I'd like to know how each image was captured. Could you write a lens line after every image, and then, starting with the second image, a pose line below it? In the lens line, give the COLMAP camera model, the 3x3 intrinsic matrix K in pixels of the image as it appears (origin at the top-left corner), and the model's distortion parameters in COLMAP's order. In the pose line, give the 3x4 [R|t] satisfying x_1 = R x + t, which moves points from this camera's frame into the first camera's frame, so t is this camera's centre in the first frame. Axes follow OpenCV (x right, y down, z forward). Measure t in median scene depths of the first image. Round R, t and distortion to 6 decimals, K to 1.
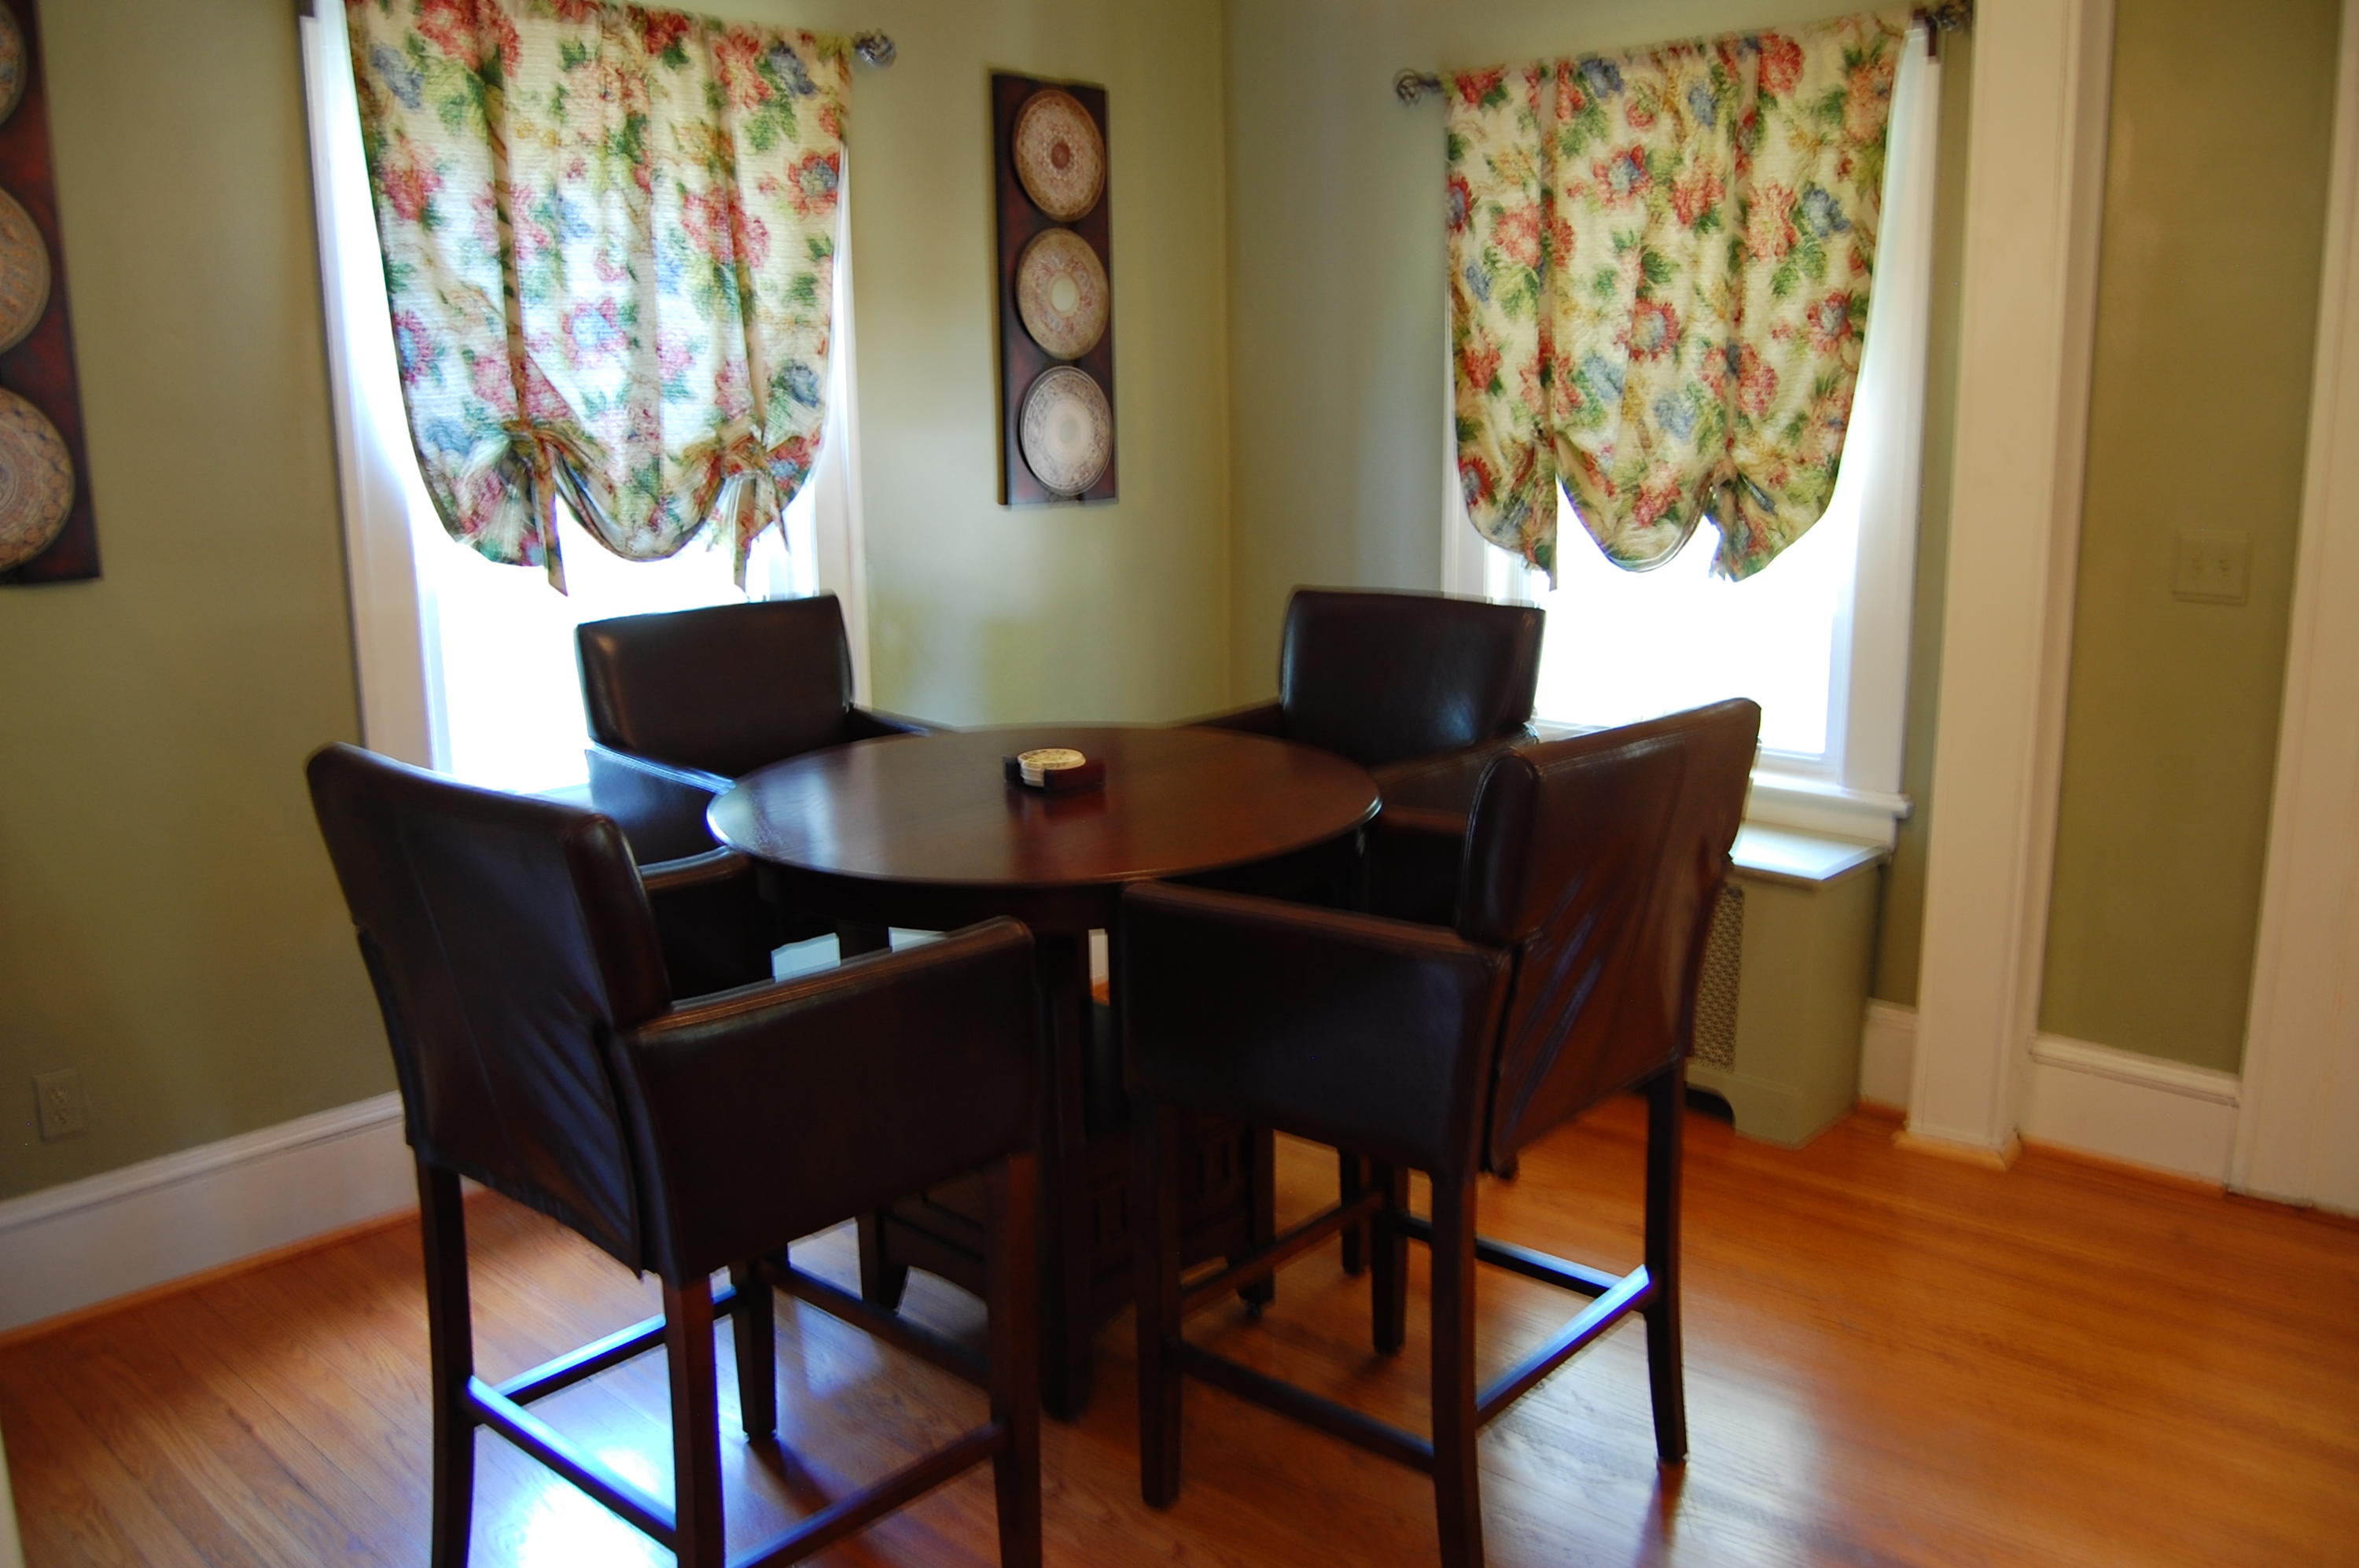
lens RADIAL K [[1857.5, 0, 1180.2], [0, 1857.5, 767.2], [0, 0, 1]] dist [-0.093006, 0.040729]
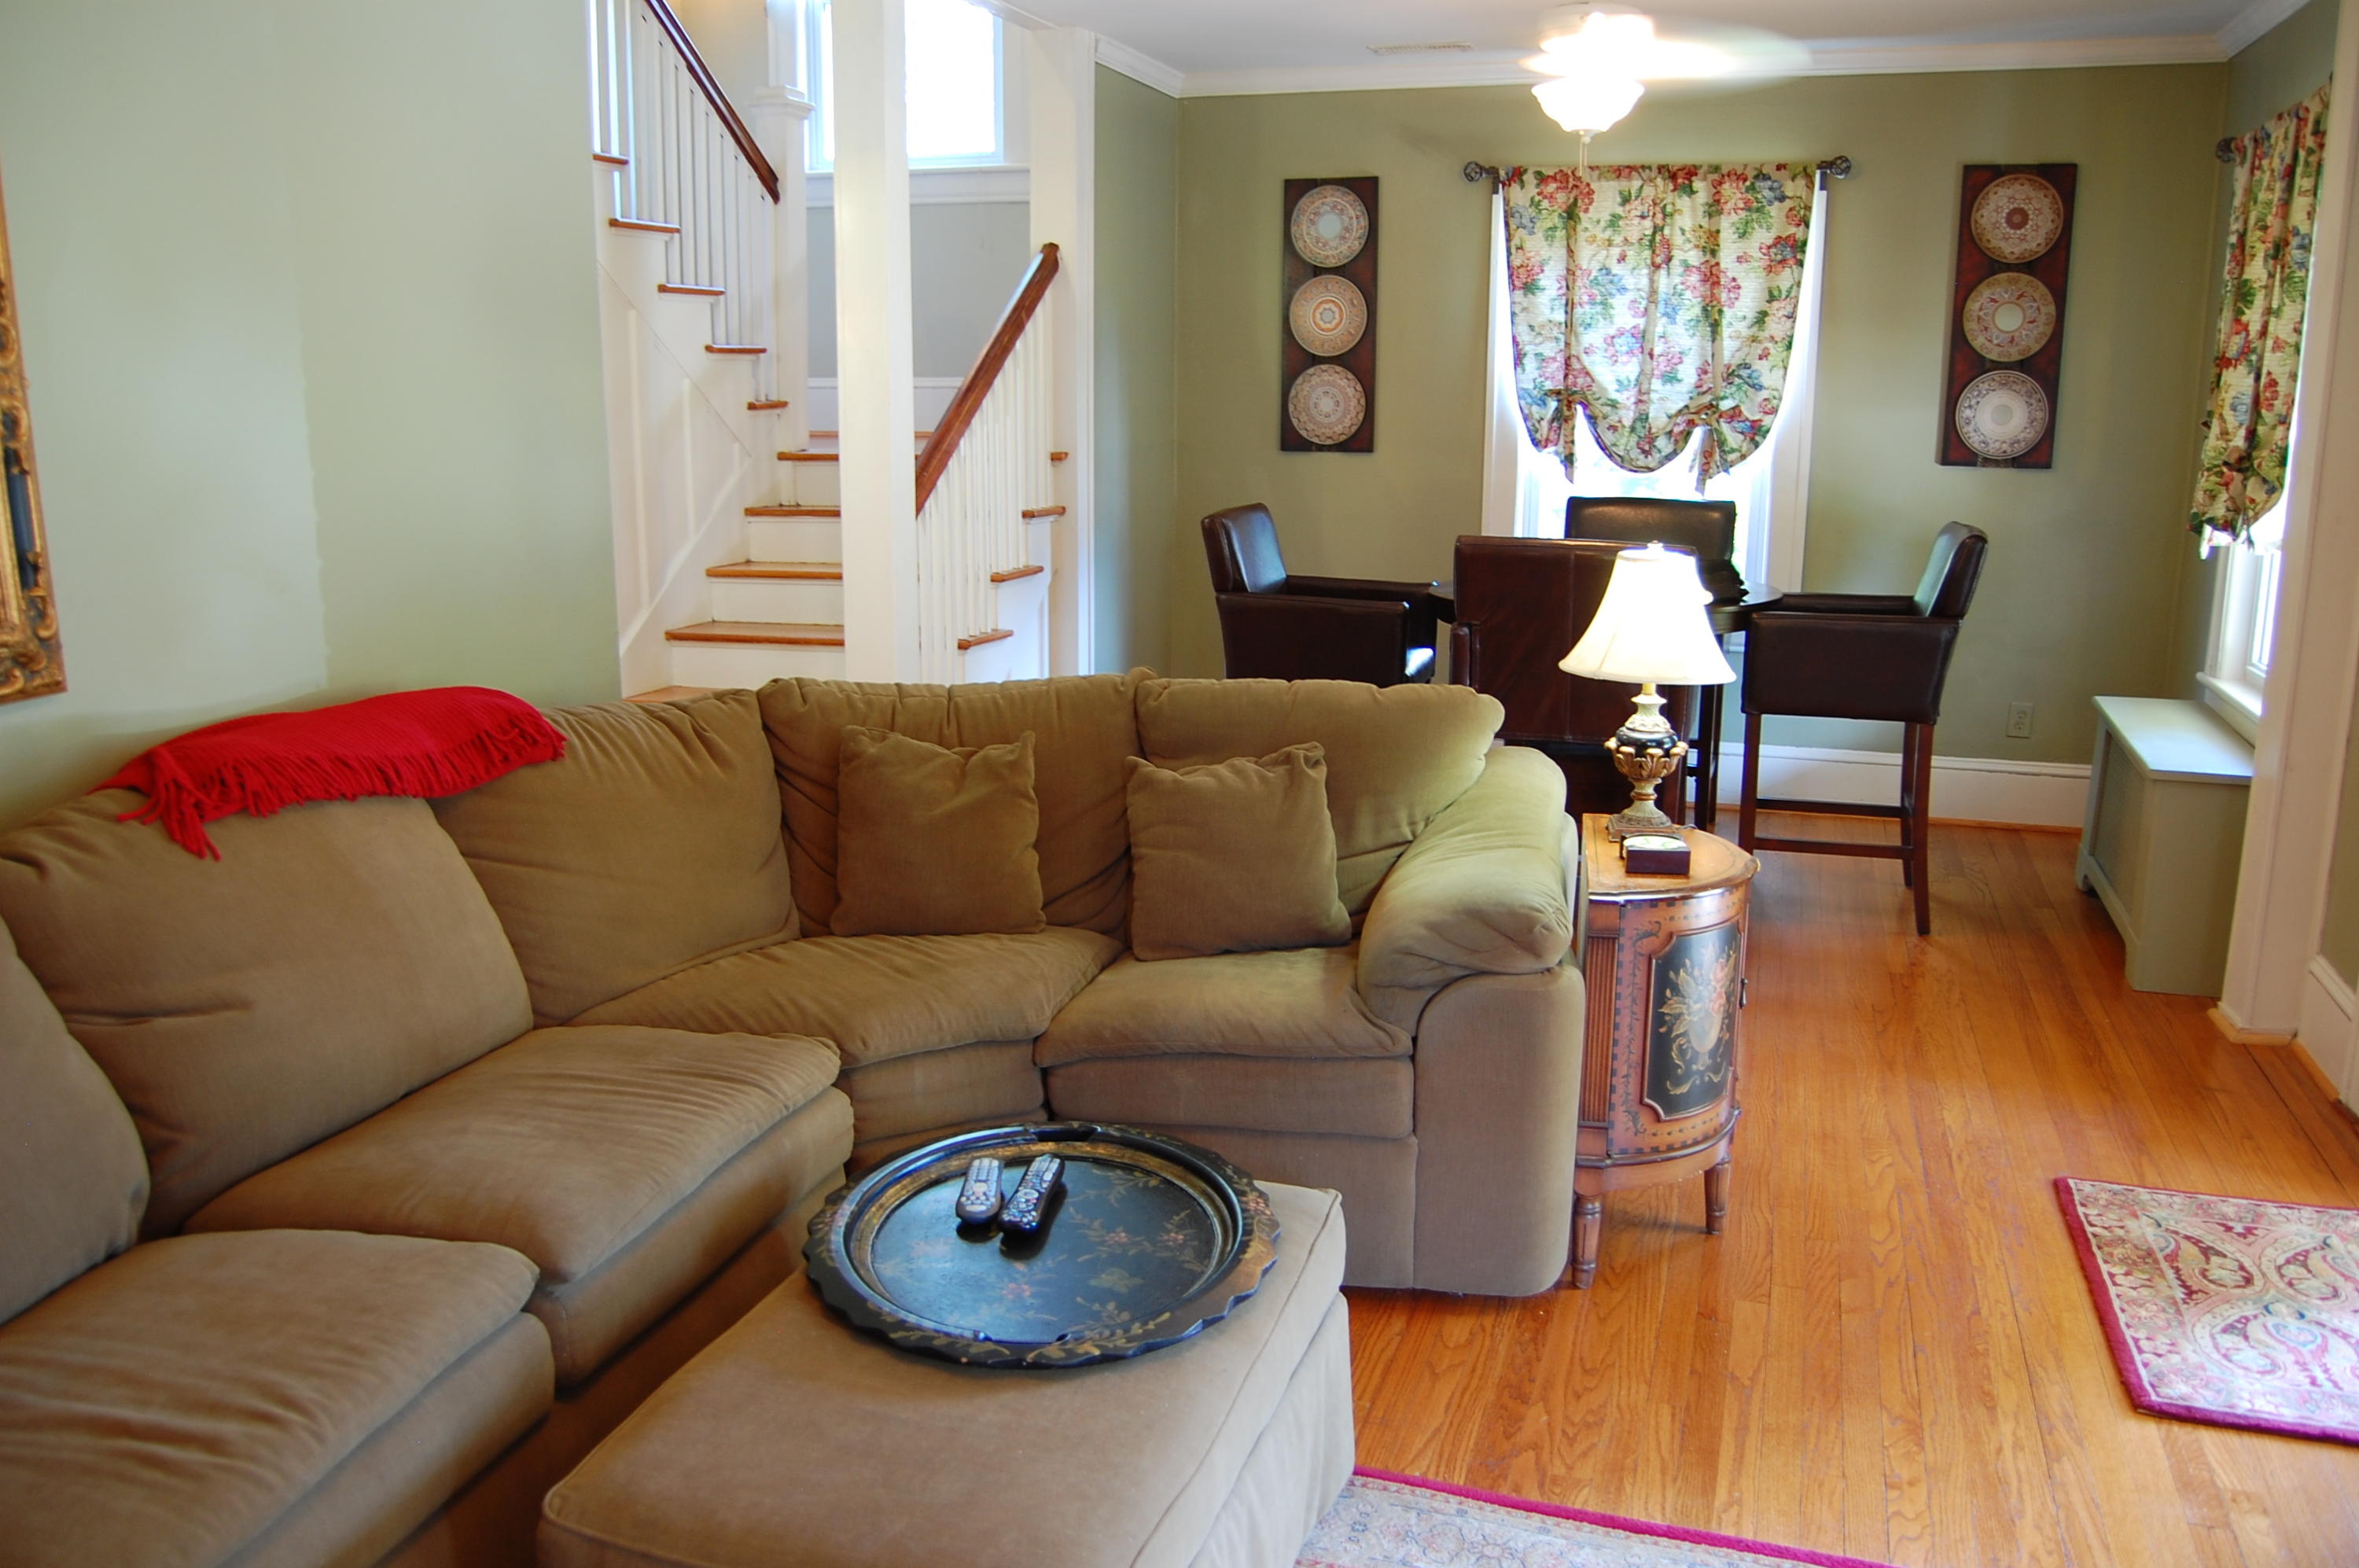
lens RADIAL K [[1857.5, 0, 1180.6], [0, 1857.5, 785.8], [0, 0, 1]] dist [-0.093006, 0.040729]
pose [[0.409286, 0.207410, -0.888519, 1.201496], [-0.187674, 0.972134, 0.140478, 0.018742], [0.892896, 0.109256, 0.436807, -0.158649]]
